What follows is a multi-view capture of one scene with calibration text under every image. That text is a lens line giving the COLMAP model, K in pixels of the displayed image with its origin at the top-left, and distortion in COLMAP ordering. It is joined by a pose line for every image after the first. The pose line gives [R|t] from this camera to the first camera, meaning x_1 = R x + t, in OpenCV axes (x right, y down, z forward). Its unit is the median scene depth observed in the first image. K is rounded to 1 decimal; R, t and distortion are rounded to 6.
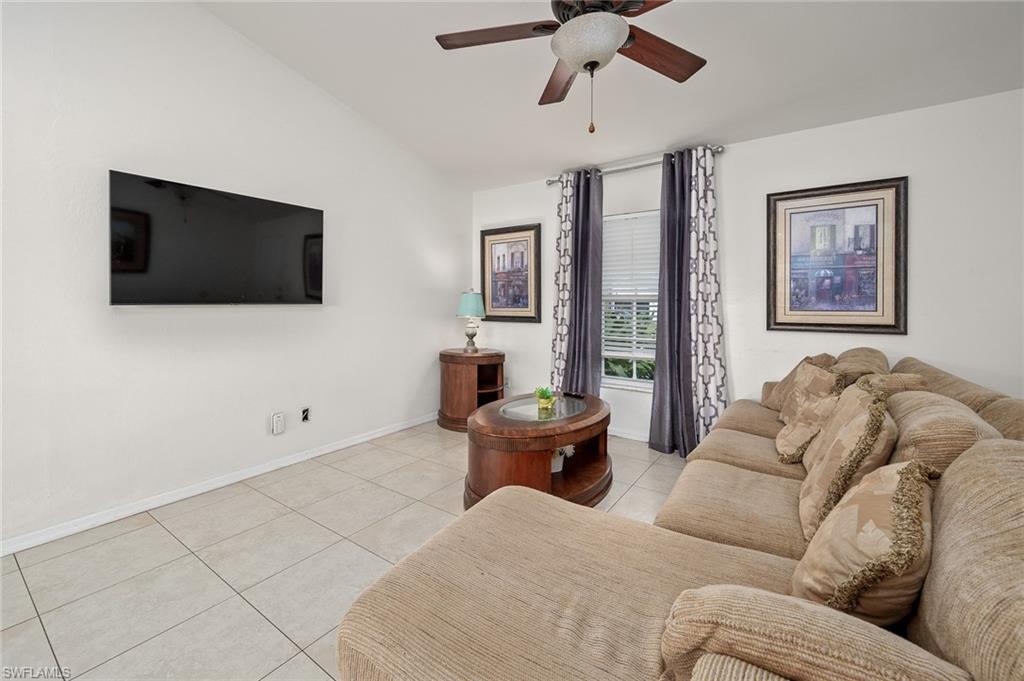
lens RADIAL K [[414.4, 0, 510.4], [0, 414.4, 307.8], [0, 0, 1]] dist [-0.001460, -0.000038]
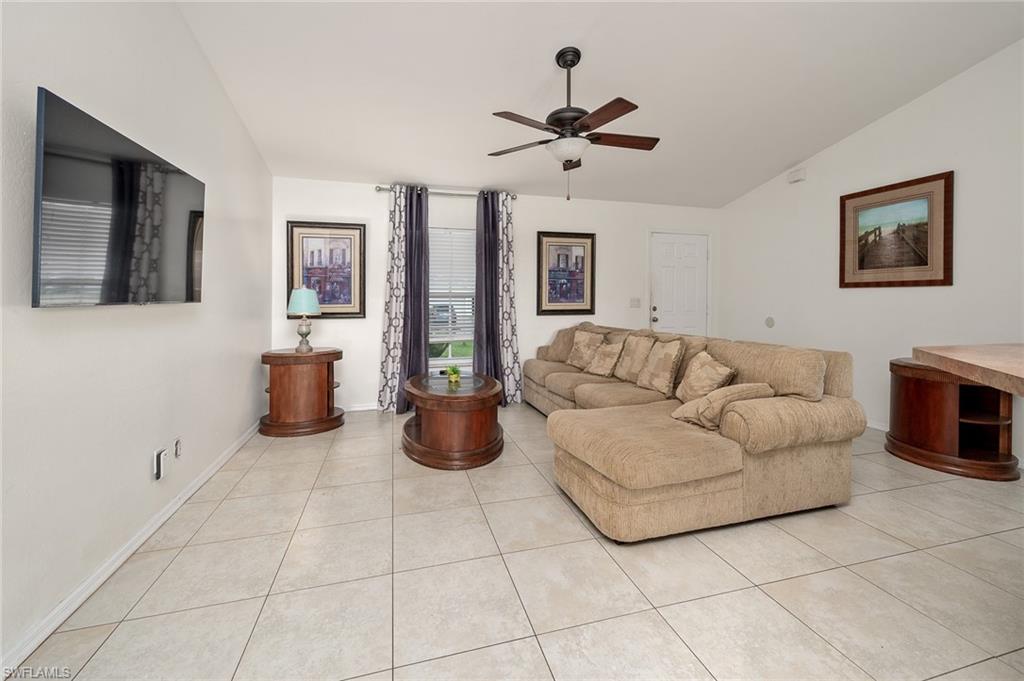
lens RADIAL K [[414.4, 0, 510.4], [0, 414.4, 307.8], [0, 0, 1]] dist [-0.001460, -0.000038]
pose [[0.636062, -0.021413, 0.771341, -0.561622], [0.012674, 0.999770, 0.017303, -0.003278], [-0.771534, -0.001230, 0.636187, 0.039536]]
